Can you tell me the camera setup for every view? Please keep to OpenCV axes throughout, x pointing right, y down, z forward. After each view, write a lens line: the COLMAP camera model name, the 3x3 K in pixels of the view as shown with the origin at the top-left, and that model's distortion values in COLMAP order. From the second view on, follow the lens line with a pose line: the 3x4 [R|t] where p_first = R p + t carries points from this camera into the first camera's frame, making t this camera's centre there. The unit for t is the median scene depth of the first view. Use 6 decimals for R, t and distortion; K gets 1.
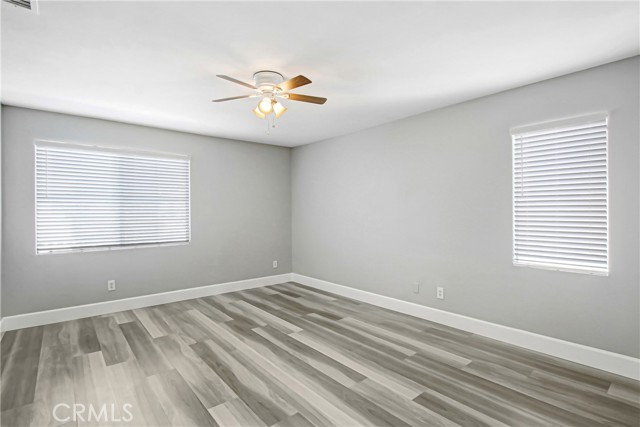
lens RADIAL K [[306.2, 0, 320.0], [0, 306.2, 213.5], [0, 0, 1]] dist [-0.015537, 0.000022]
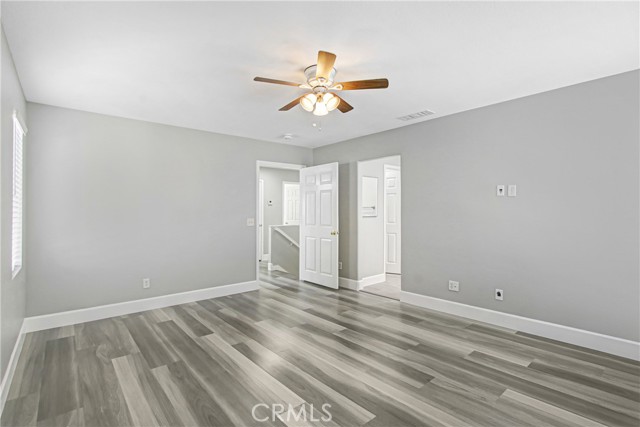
lens RADIAL K [[306.2, 0, 320.0], [0, 306.2, 213.5], [0, 0, 1]] dist [-0.015537, 0.000022]
pose [[-0.999835, 0.014088, -0.011504, -0.158840], [0.014052, 0.999896, 0.003212, 0.022197], [0.011548, 0.003050, -0.999929, 1.915177]]
